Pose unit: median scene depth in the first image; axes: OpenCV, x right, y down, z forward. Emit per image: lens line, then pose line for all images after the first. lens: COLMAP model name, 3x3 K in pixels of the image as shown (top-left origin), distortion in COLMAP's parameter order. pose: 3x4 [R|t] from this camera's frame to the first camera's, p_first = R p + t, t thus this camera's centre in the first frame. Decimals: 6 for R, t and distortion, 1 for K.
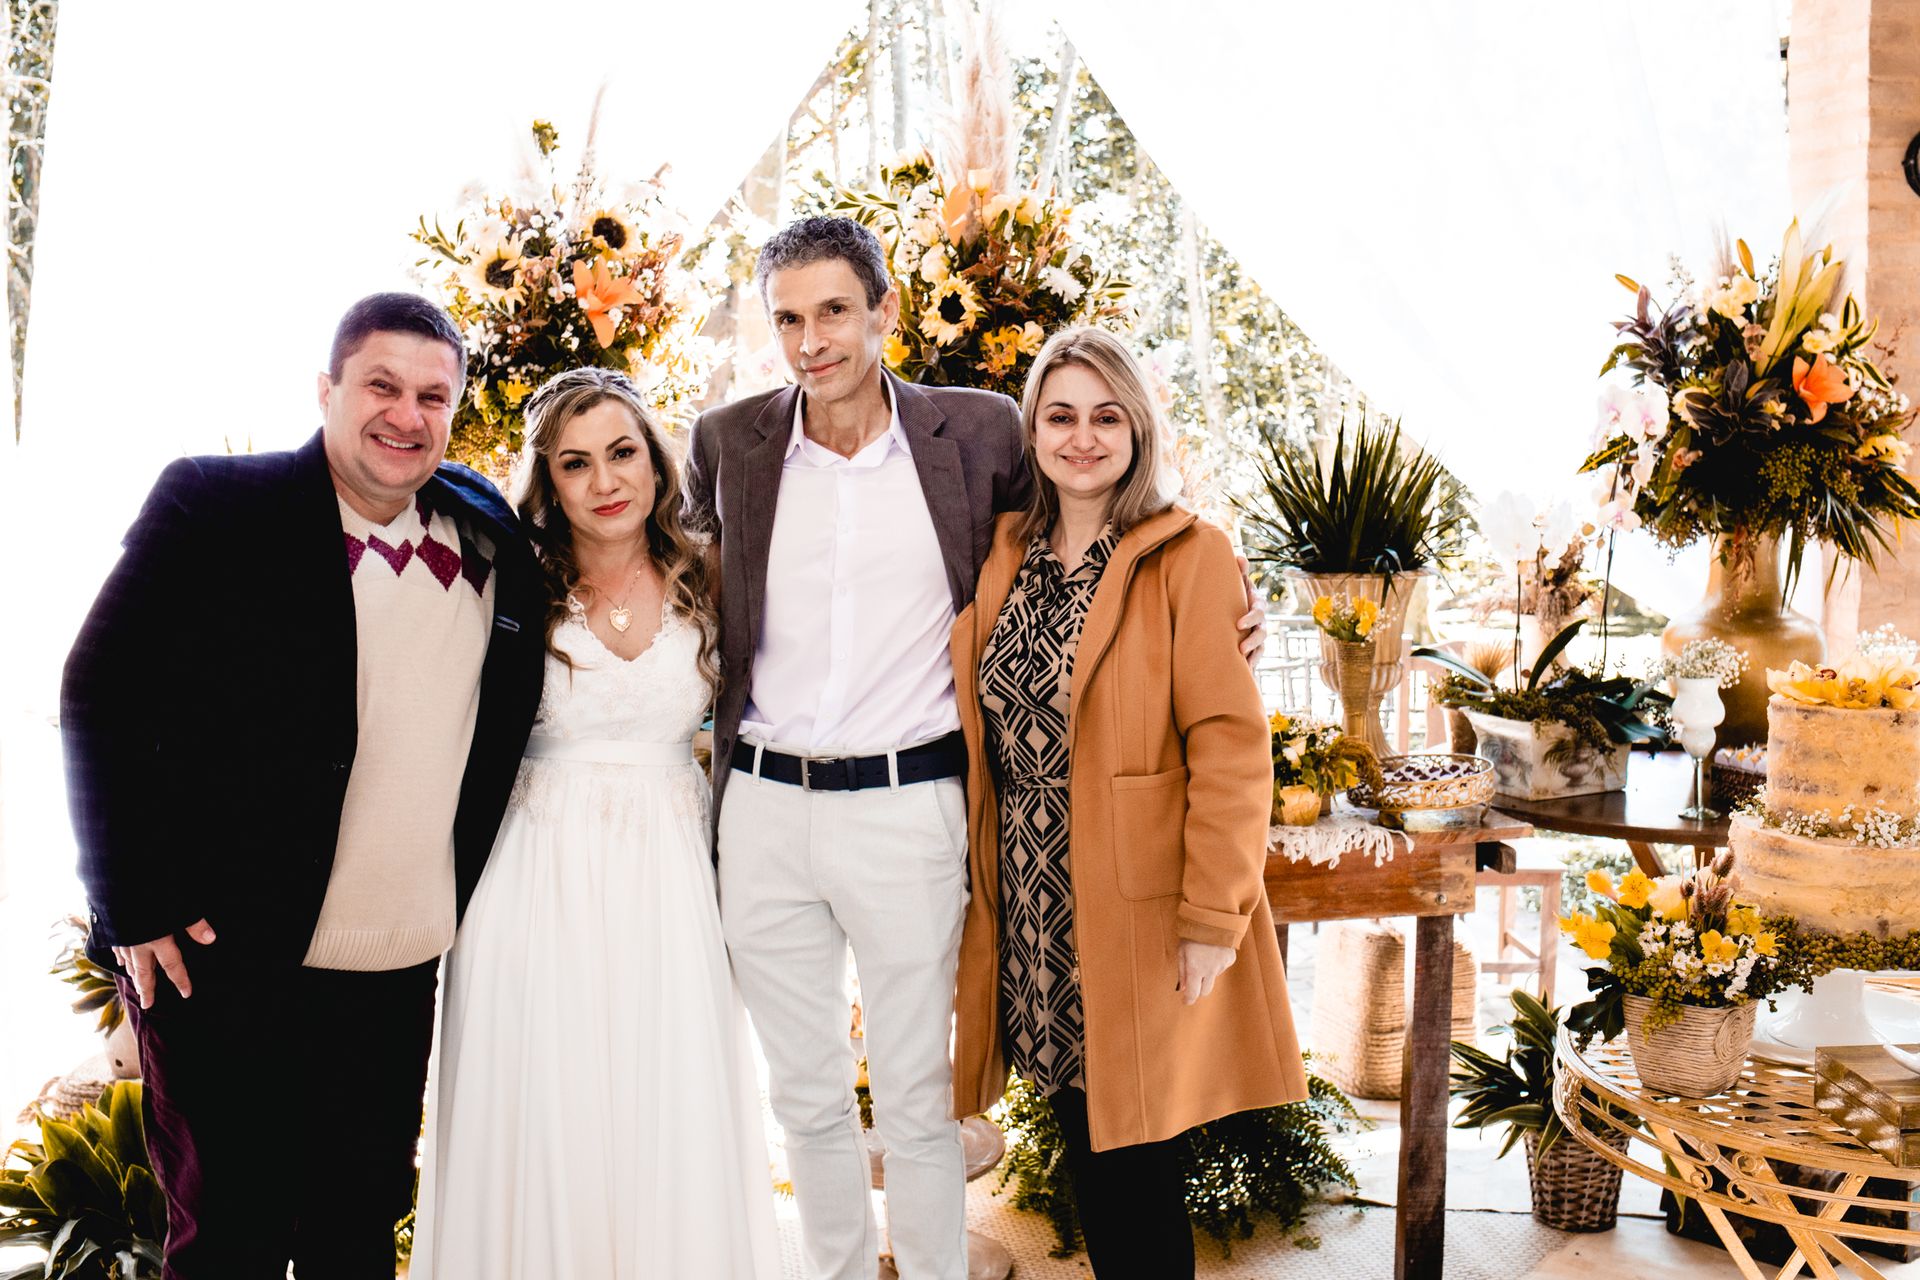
lens RADIAL K [[1958.5, 0, 953.5], [0, 1958.5, 597.8], [0, 0, 1]] dist [-0.068723, -0.023831]
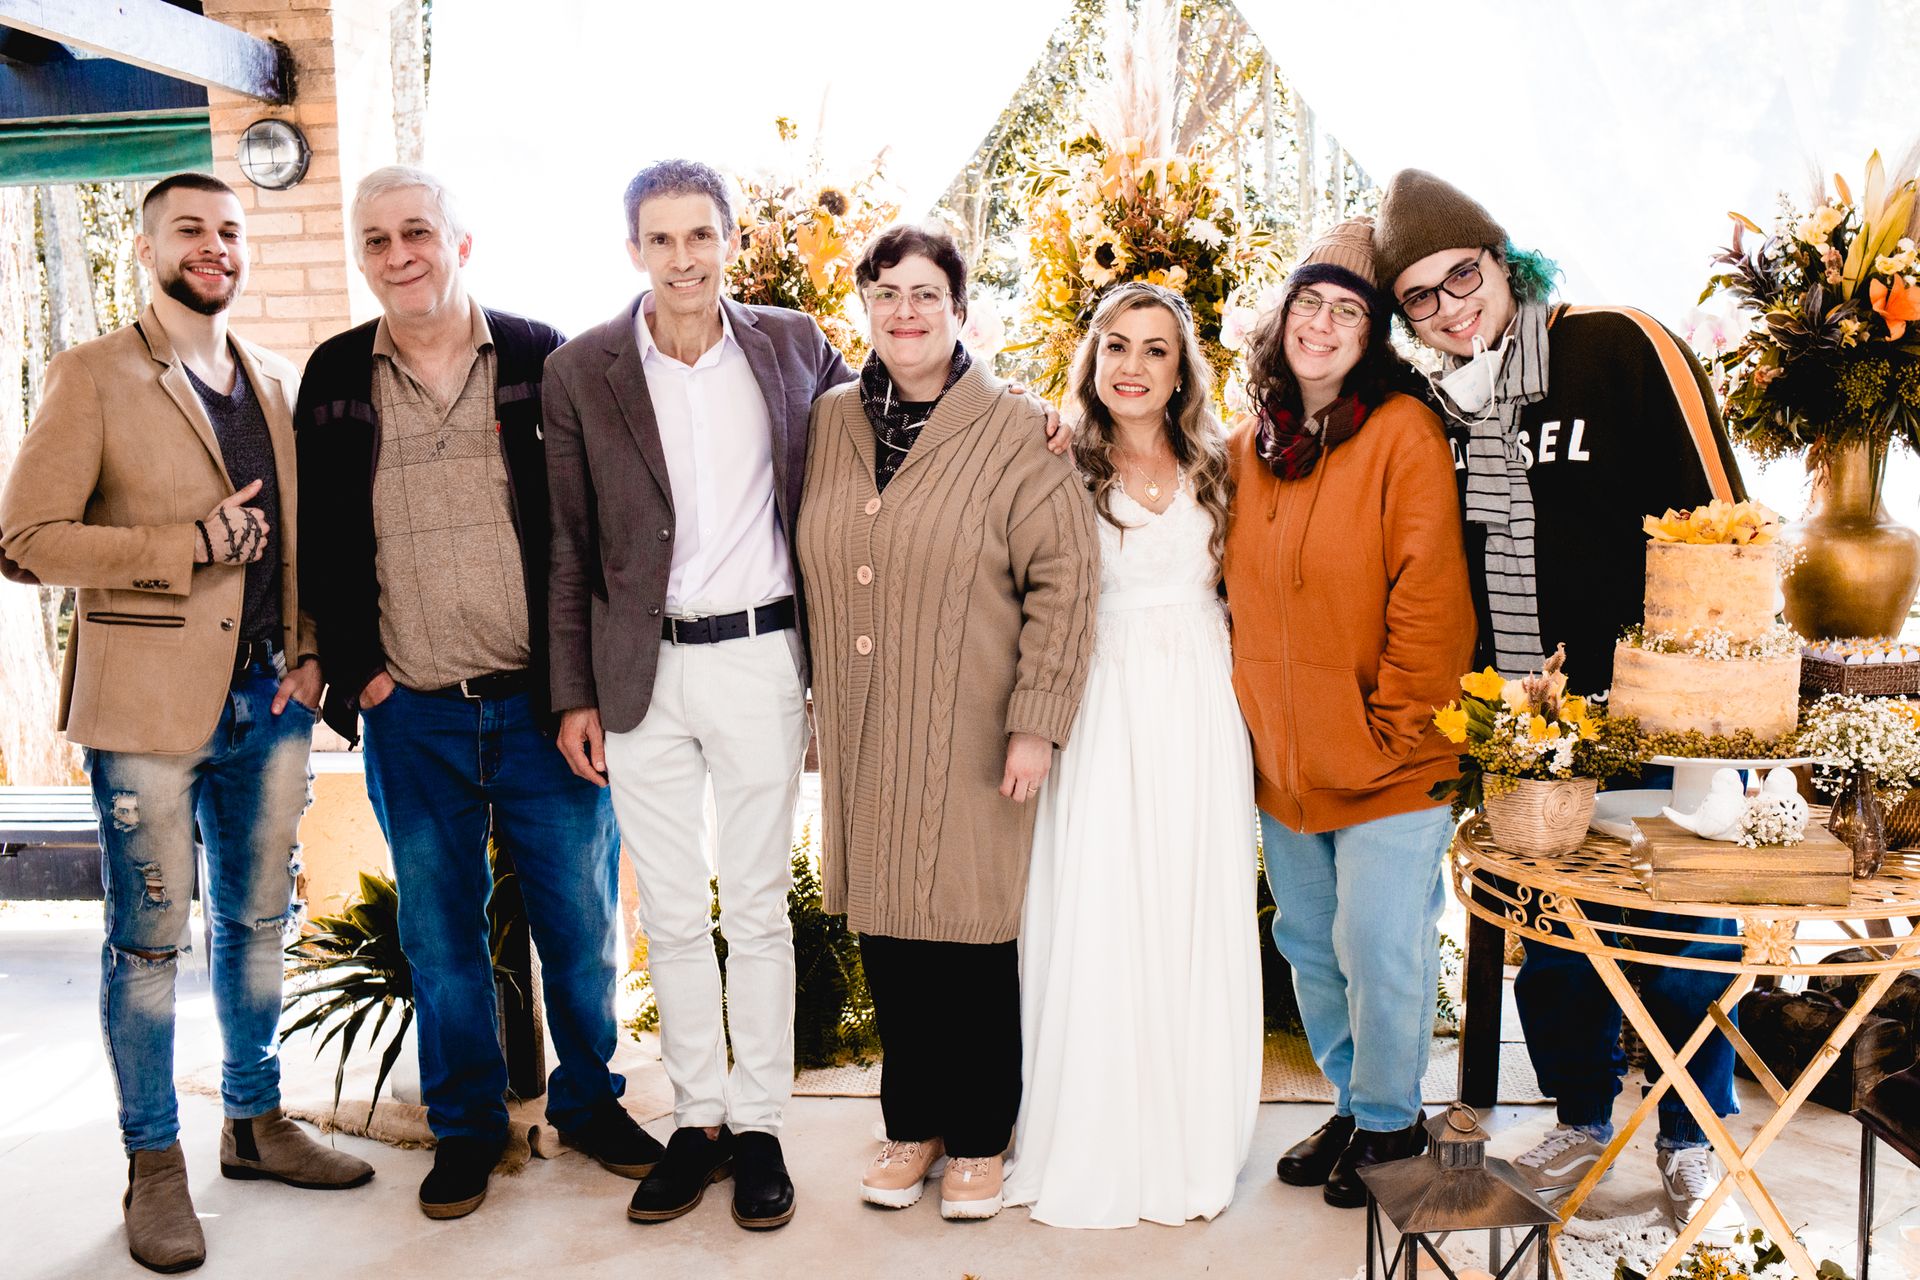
lens RADIAL K [[1911.3, 0, 962.0], [0, 1911.3, 618.3], [0, 0, 1]] dist [-0.083055, 0.035349]
pose [[0.972625, 0.013574, -0.231982, 0.184435], [-0.011184, 0.999870, 0.011612, 0.058988], [0.232110, -0.008699, 0.972651, -0.144869]]
